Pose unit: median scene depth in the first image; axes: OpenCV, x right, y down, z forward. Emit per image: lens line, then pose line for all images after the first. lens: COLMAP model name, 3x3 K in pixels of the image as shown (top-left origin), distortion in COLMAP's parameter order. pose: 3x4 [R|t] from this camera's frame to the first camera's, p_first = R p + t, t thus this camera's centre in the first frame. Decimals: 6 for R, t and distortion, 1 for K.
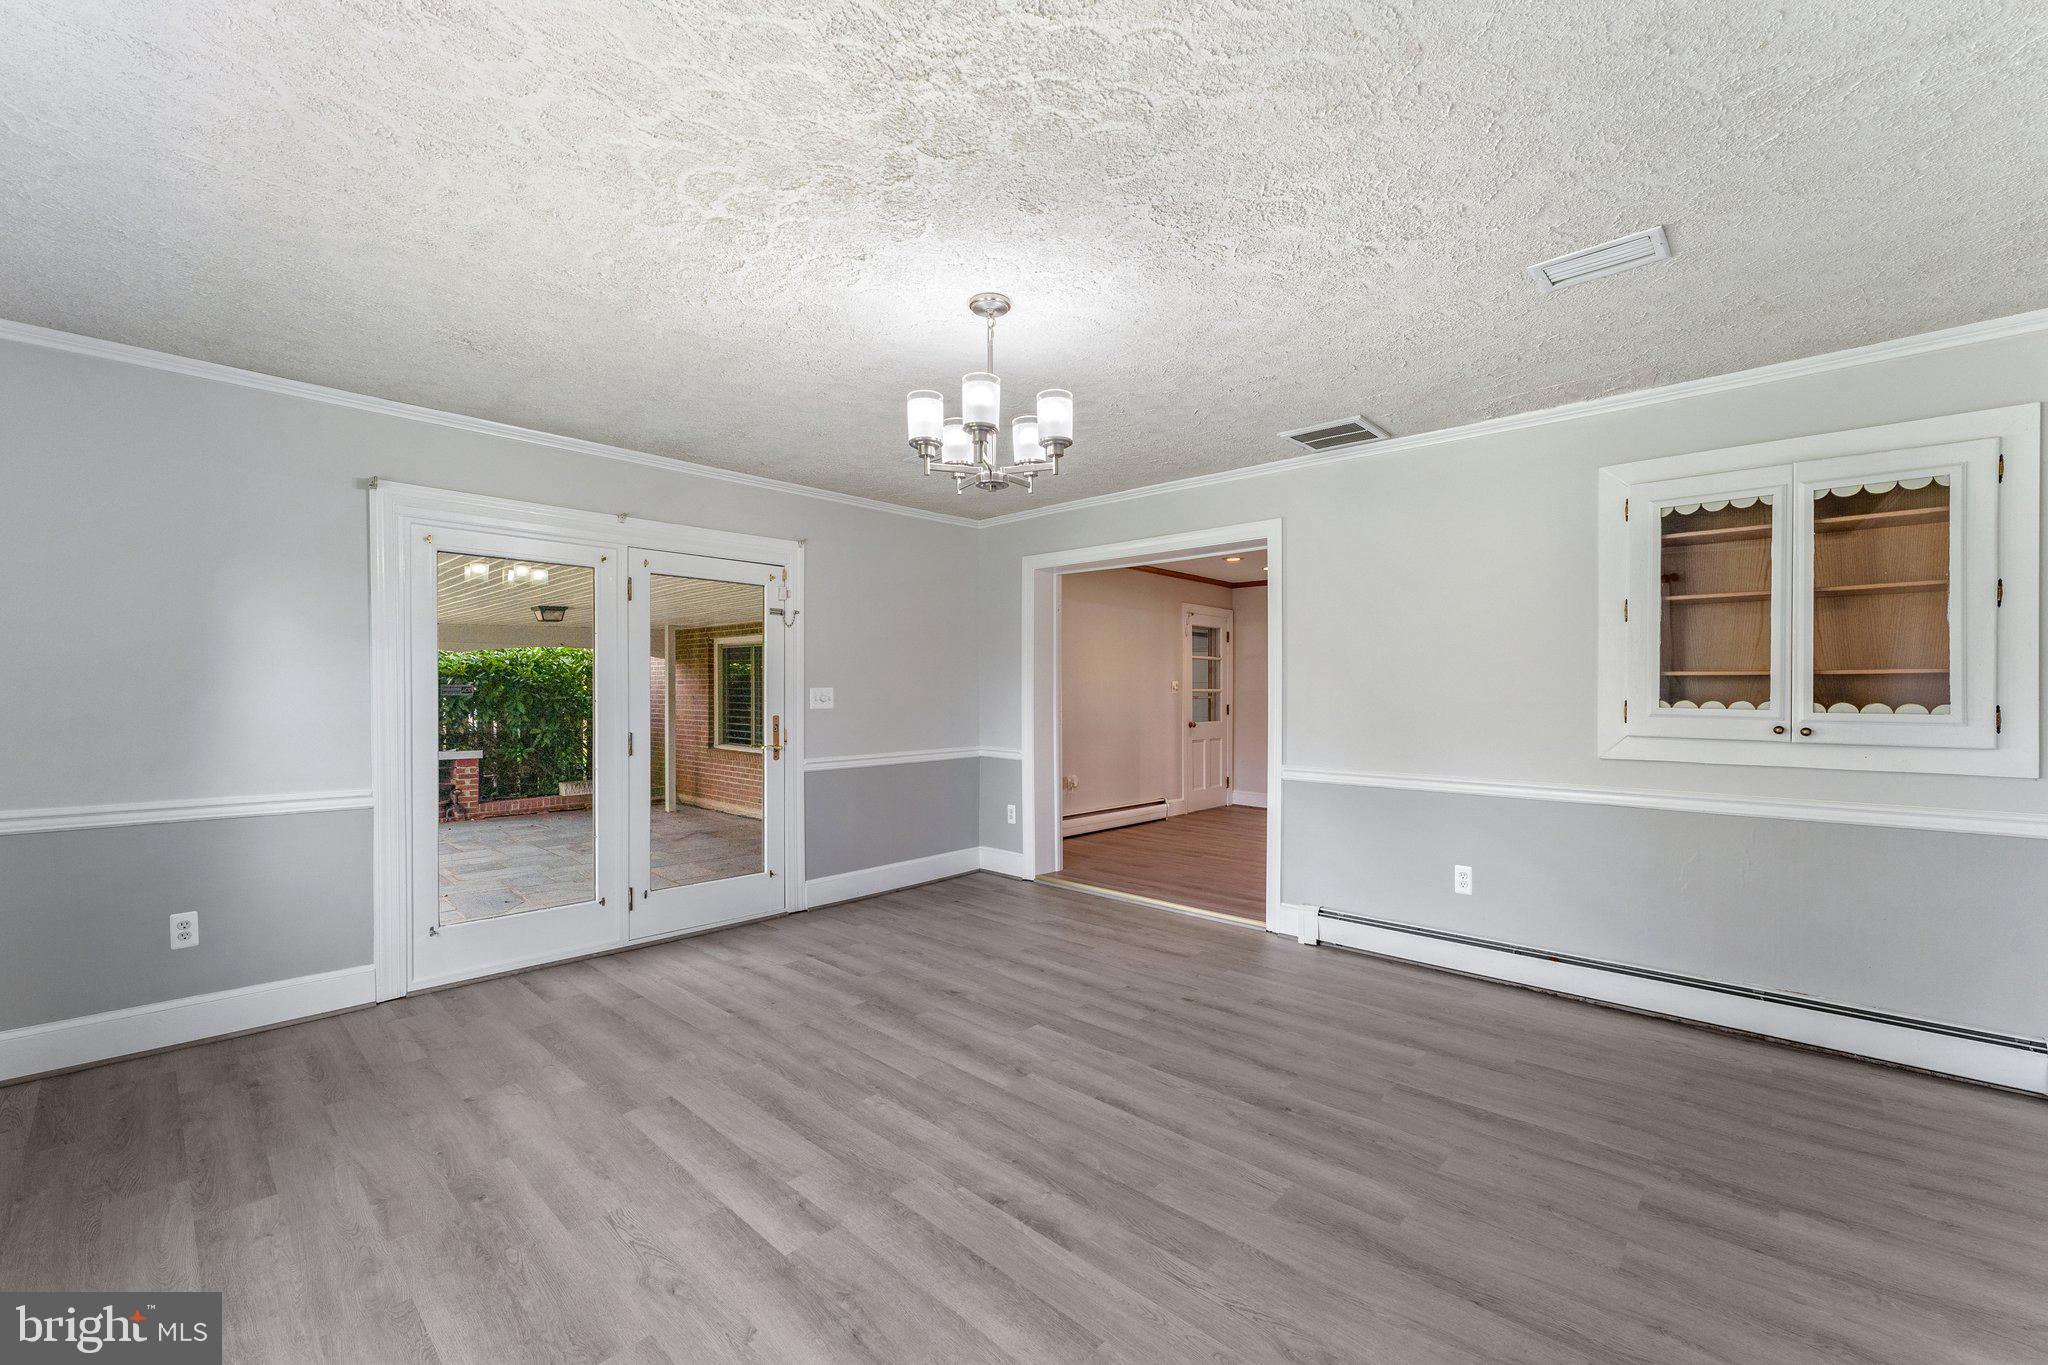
lens RADIAL K [[825.8, 0, 1033.8], [0, 825.8, 699.8], [0, 0, 1]] dist [0.001938, -0.000069]
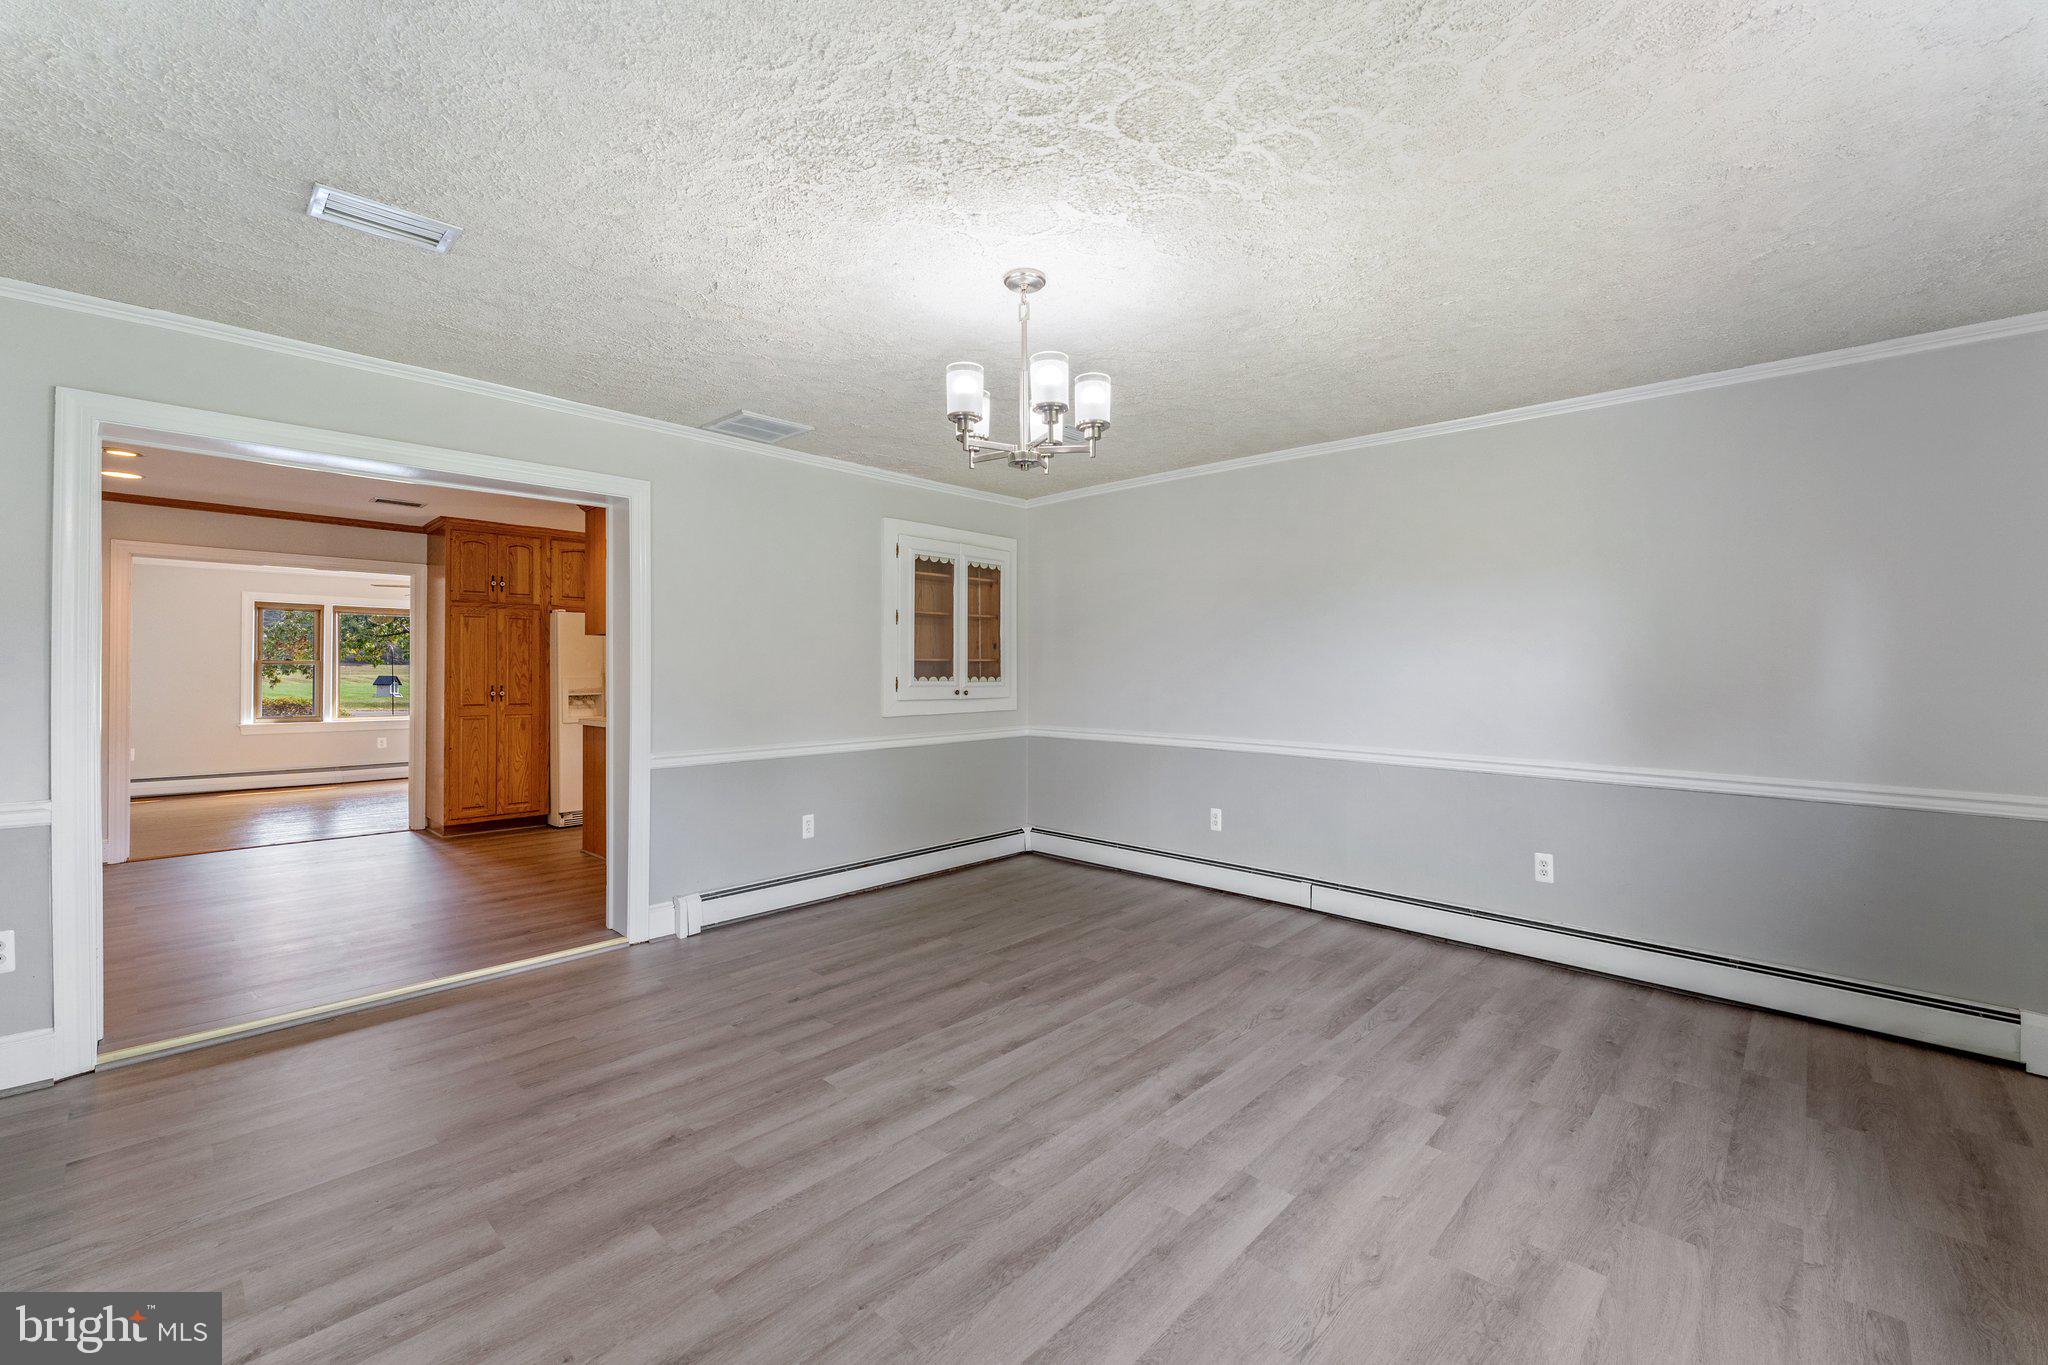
lens RADIAL K [[827.2, 0, 1021.2], [0, 827.2, 667.8], [0, 0, 1]] dist [0.002112, 0.000214]
pose [[0.019771, -0.000475, 0.999804, -0.931824], [0.011633, 0.999932, 0.000245, -0.016215], [-0.999737, 0.011625, 0.019775, 0.890007]]
